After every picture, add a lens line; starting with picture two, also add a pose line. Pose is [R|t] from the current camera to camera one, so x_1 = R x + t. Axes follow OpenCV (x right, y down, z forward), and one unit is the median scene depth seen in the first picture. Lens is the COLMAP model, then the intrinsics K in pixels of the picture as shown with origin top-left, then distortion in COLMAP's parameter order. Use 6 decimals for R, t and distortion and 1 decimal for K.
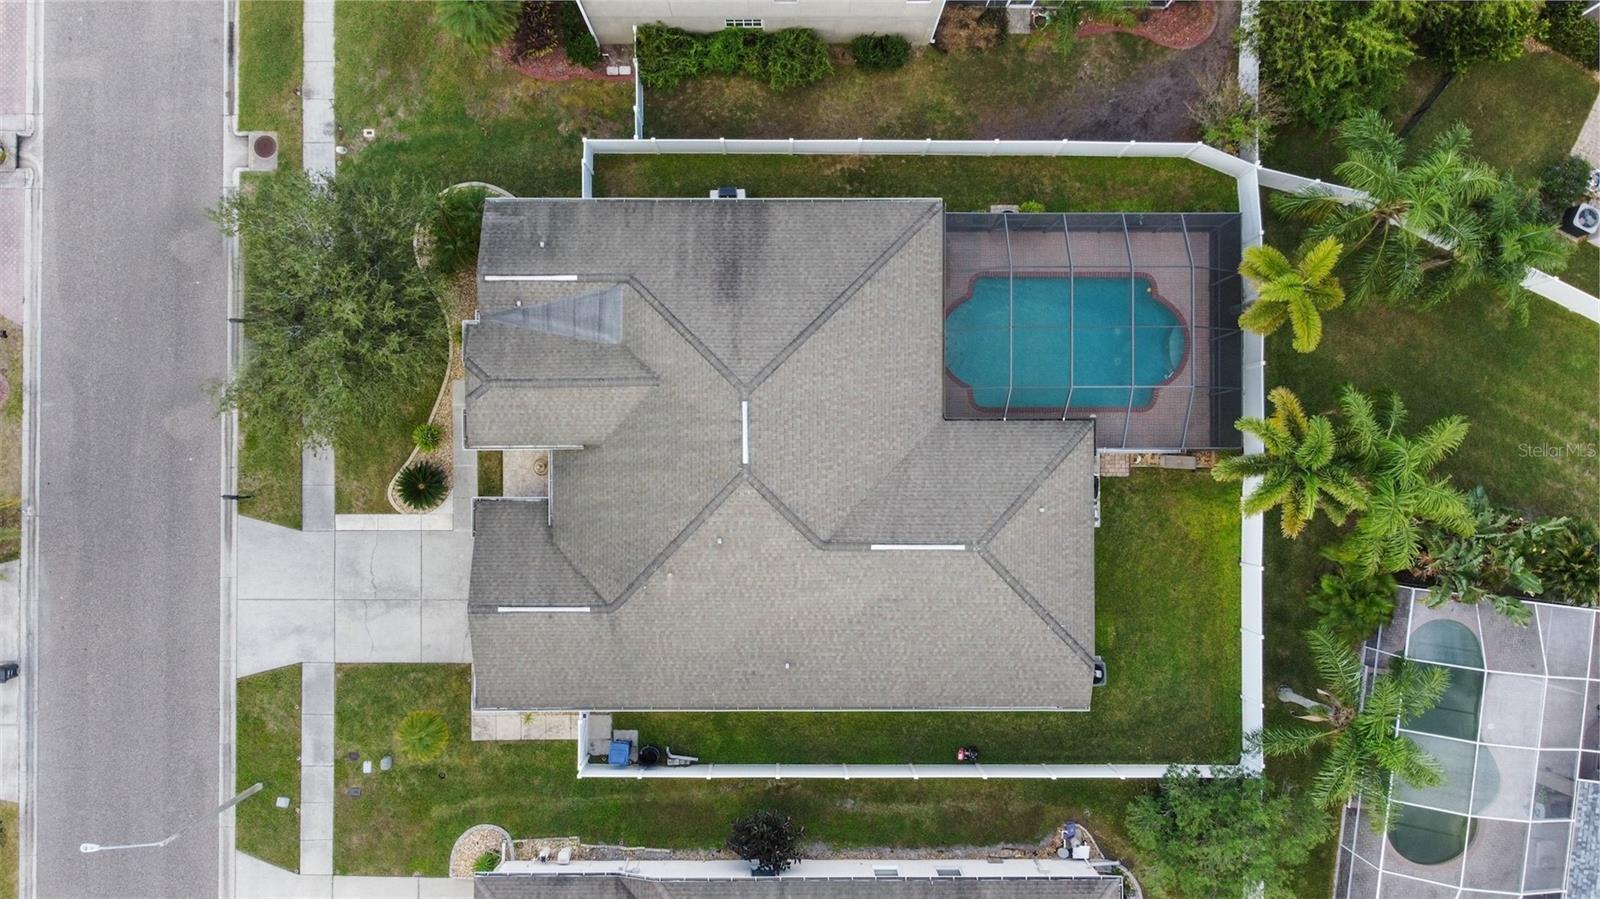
lens RADIAL K [[1211.4, 0, 792.1], [0, 1211.4, 457.6], [0, 0, 1]] dist [-0.002170, -0.007810]
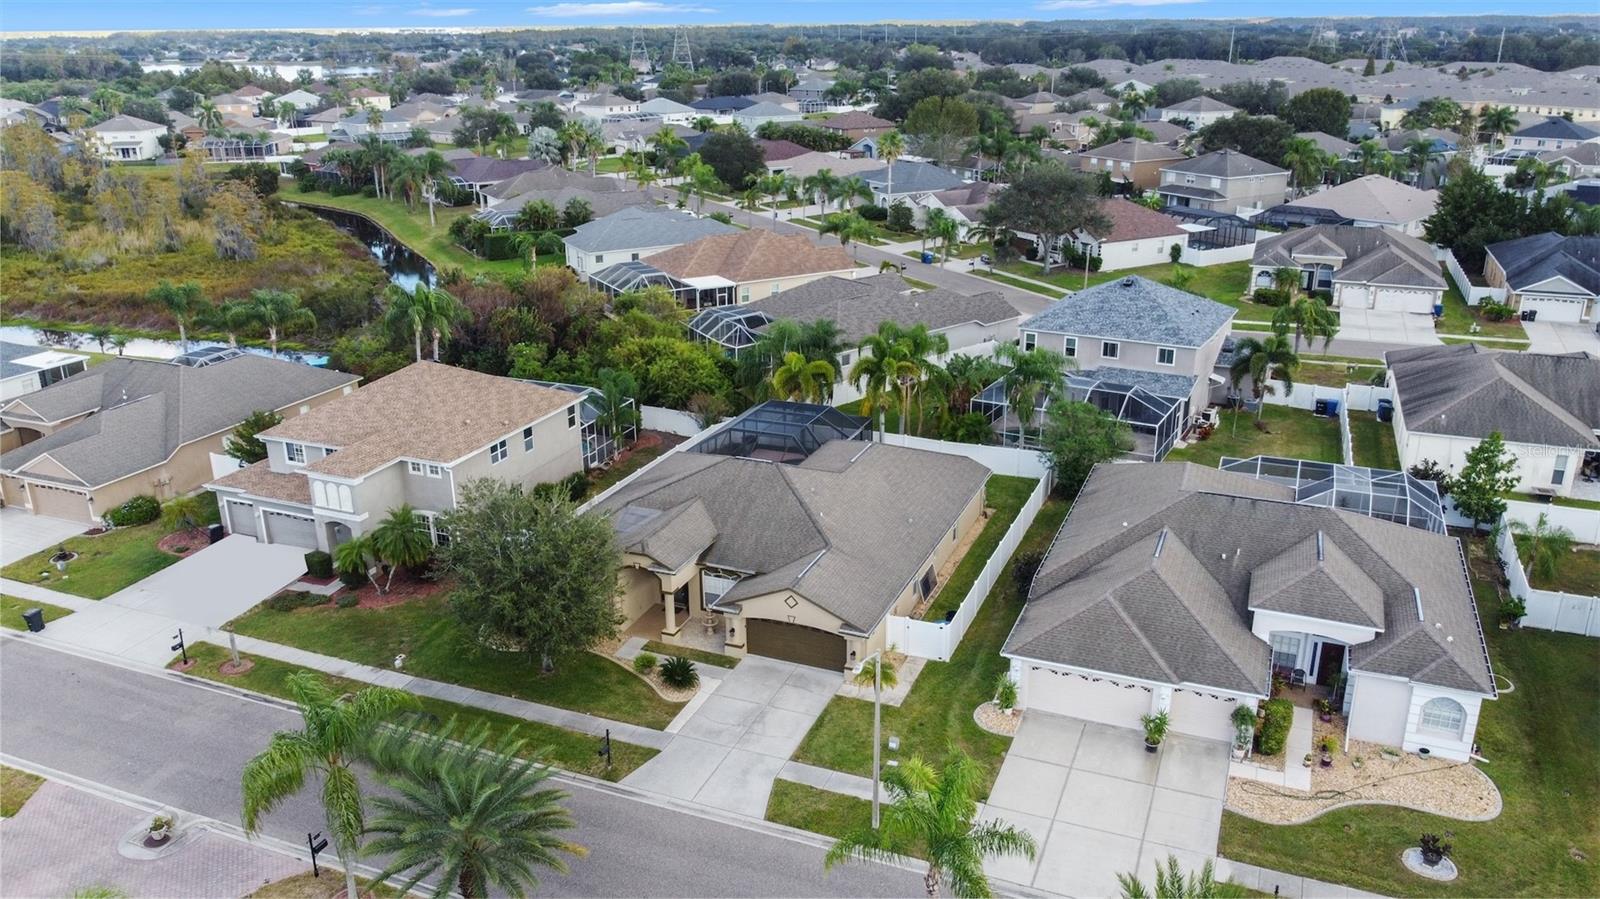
lens RADIAL K [[1211.4, 0, 792.1], [0, 1211.4, 457.6], [0, 0, 1]] dist [-0.002170, -0.007810]
pose [[0.386425, -0.321491, 0.864476, -1.198519], [0.922297, 0.127995, -0.364671, 0.521592], [0.006589, 0.938222, 0.345971, 0.391066]]
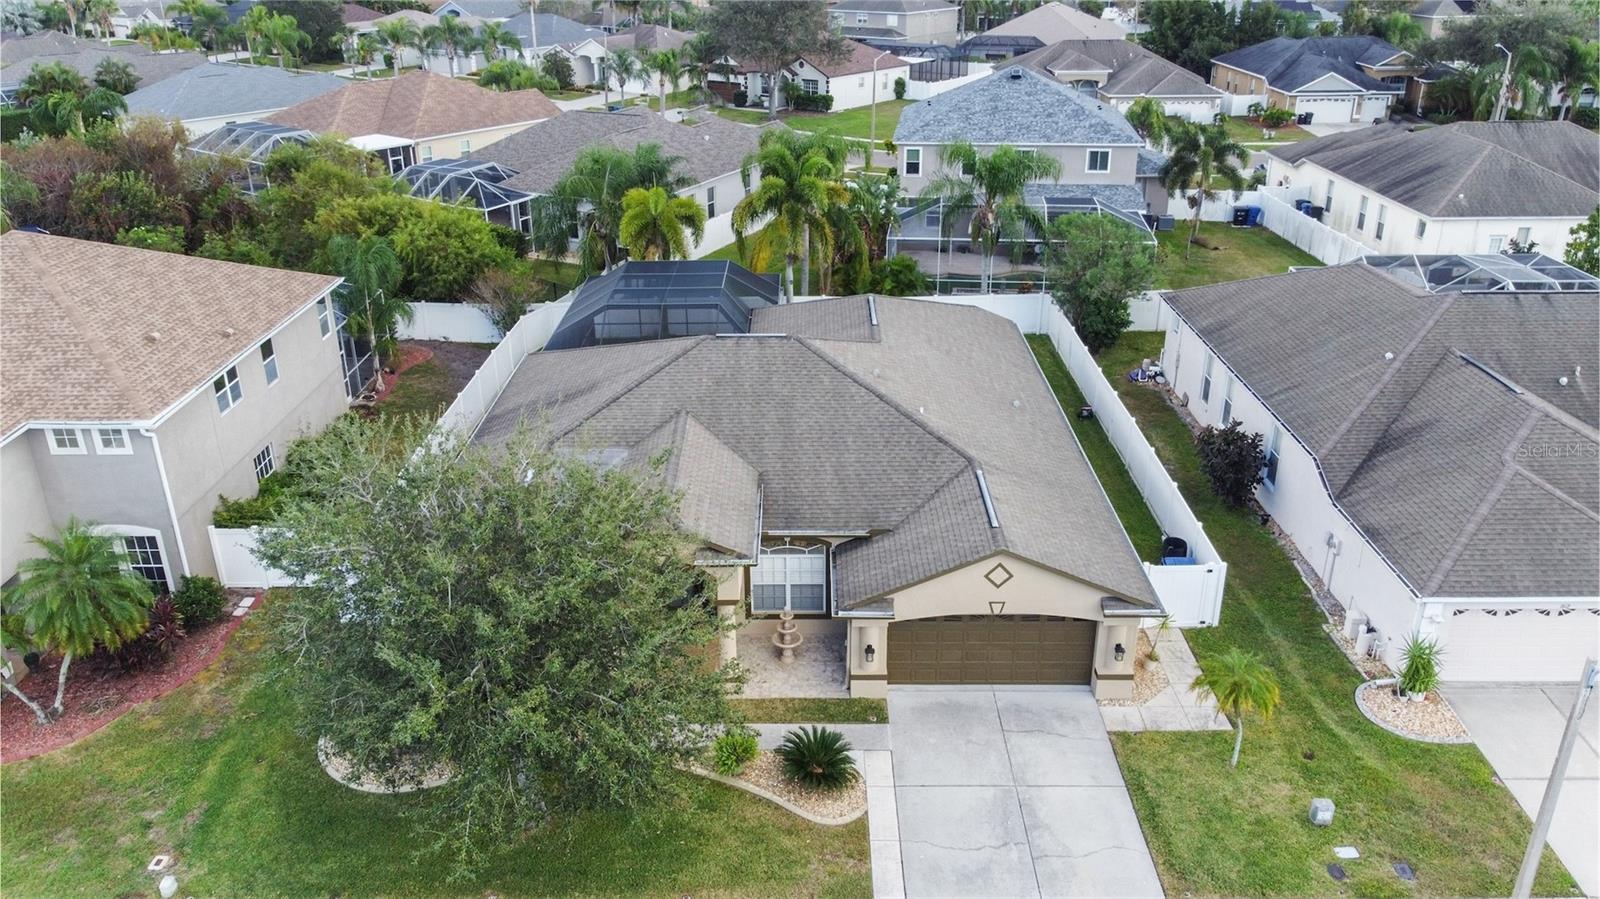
lens RADIAL K [[1211.4, 0, 792.1], [0, 1211.4, 457.6], [0, 0, 1]] dist [-0.002170, -0.007810]
pose [[0.011623, -0.410949, 0.911584, -0.765136], [0.999918, -0.000095, -0.012792, 0.019136], [0.005343, 0.911658, 0.410914, 0.621275]]
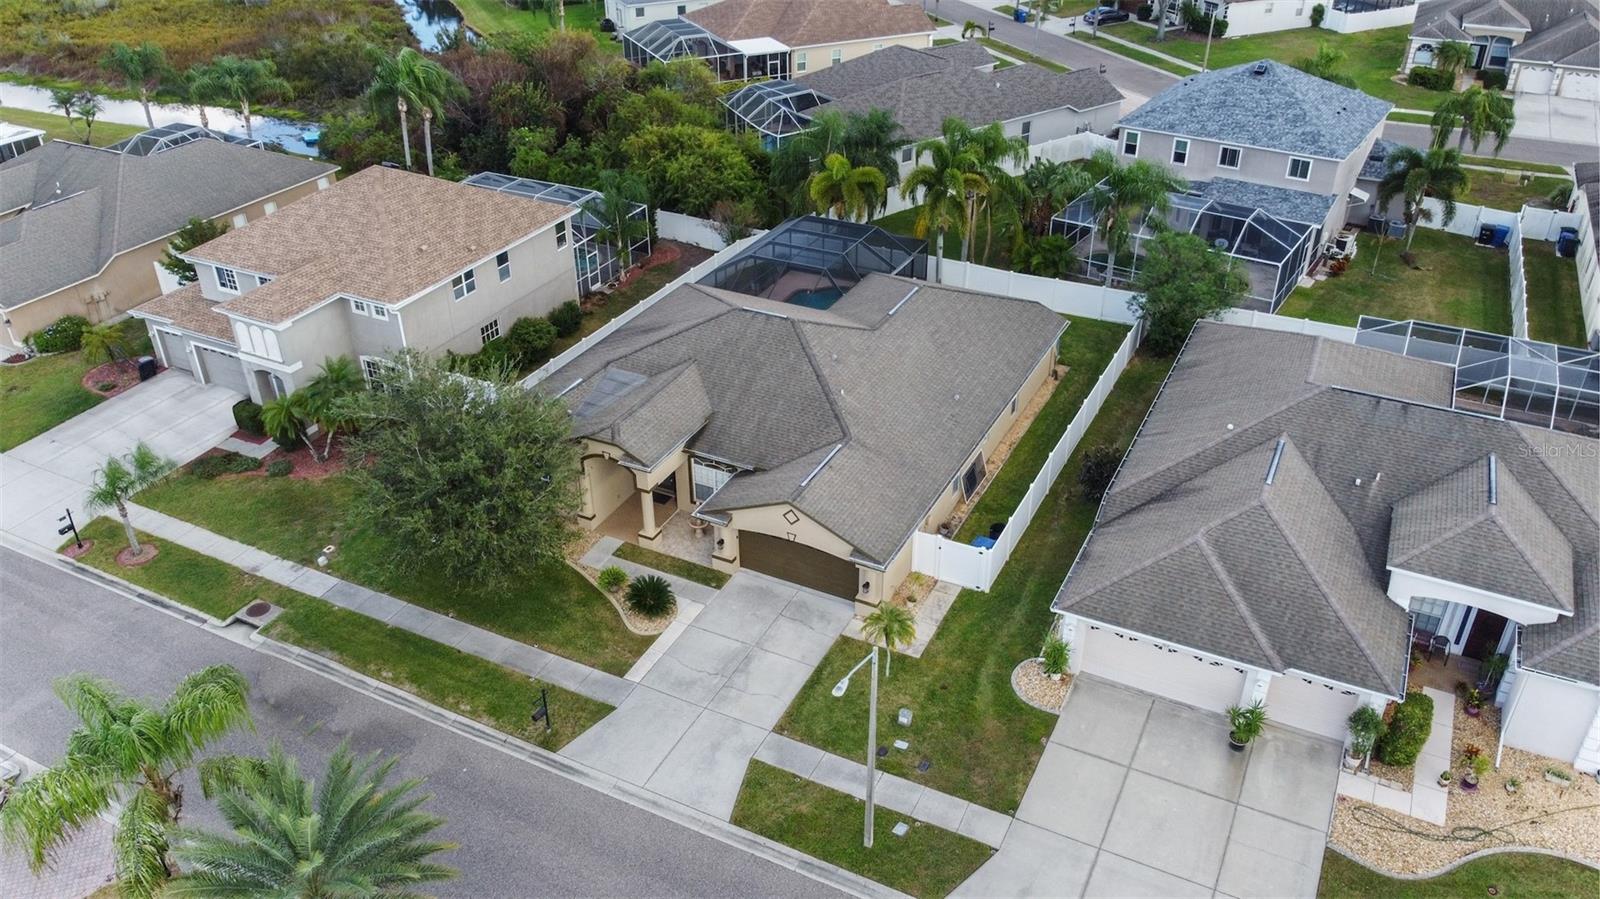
lens RADIAL K [[1211.4, 0, 792.1], [0, 1211.4, 457.6], [0, 0, 1]] dist [-0.002170, -0.007810]
pose [[0.455908, -0.474135, 0.753222, -0.911004], [0.890004, 0.236785, -0.389649, 0.463659], [0.006394, 0.848015, 0.529934, 0.396225]]
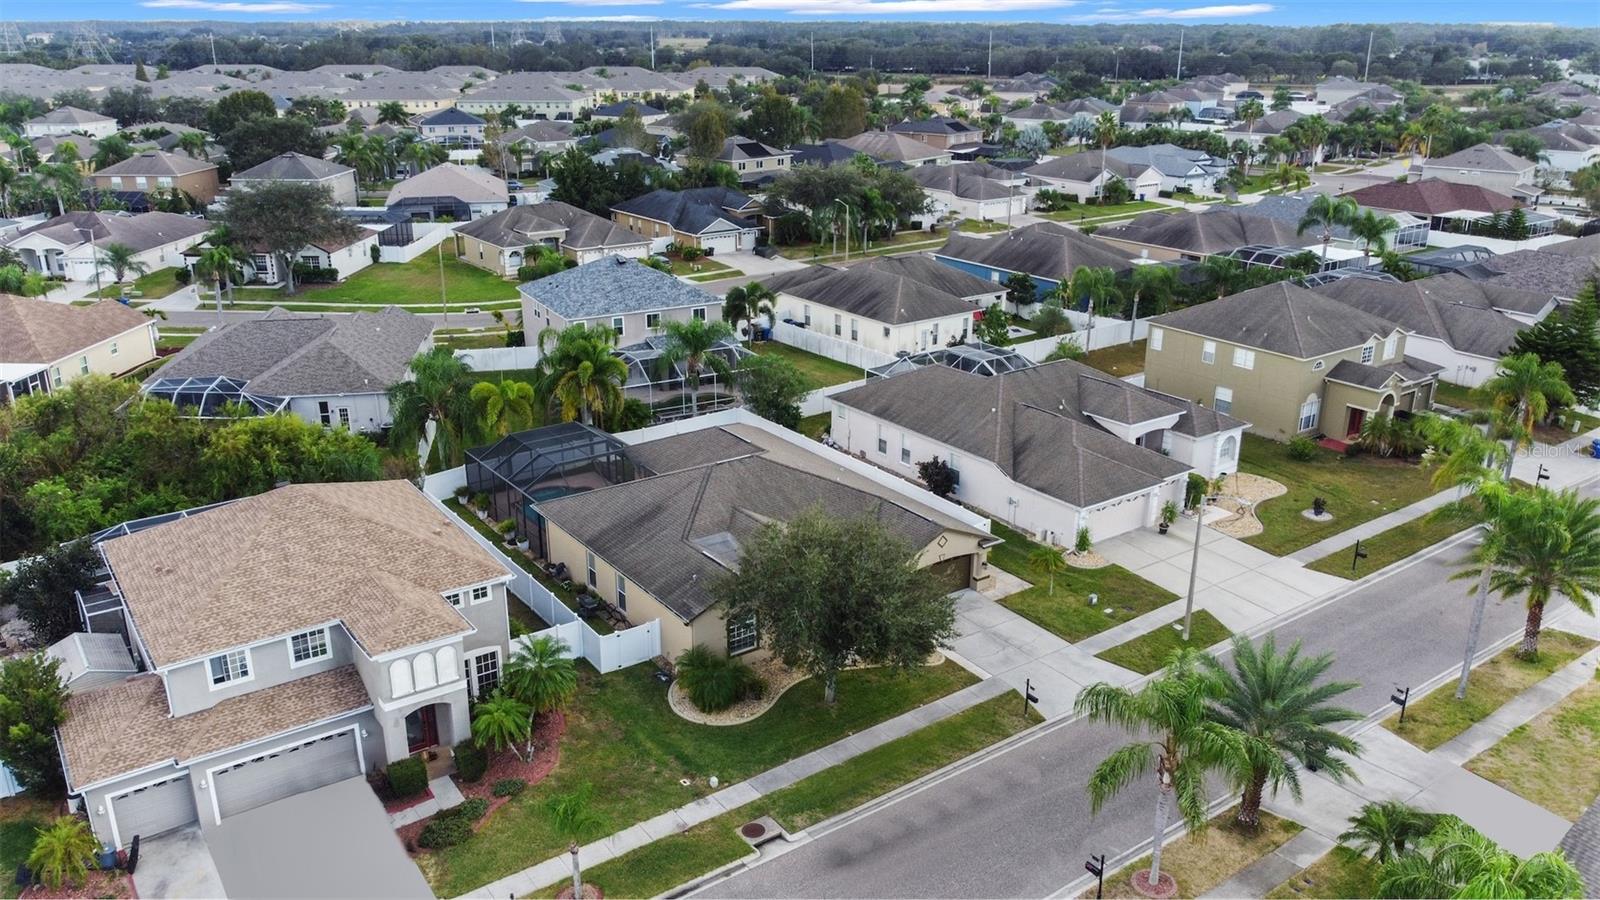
lens RADIAL K [[1211.4, 0, 792.1], [0, 1211.4, 458.1], [0, 0, 1]] dist [-0.002170, -0.007810]
pose [[-0.577124, -0.283358, 0.765922, -1.101888], [0.816617, -0.191022, 0.544653, -0.696244], [-0.008024, 0.939797, 0.341639, 0.404220]]
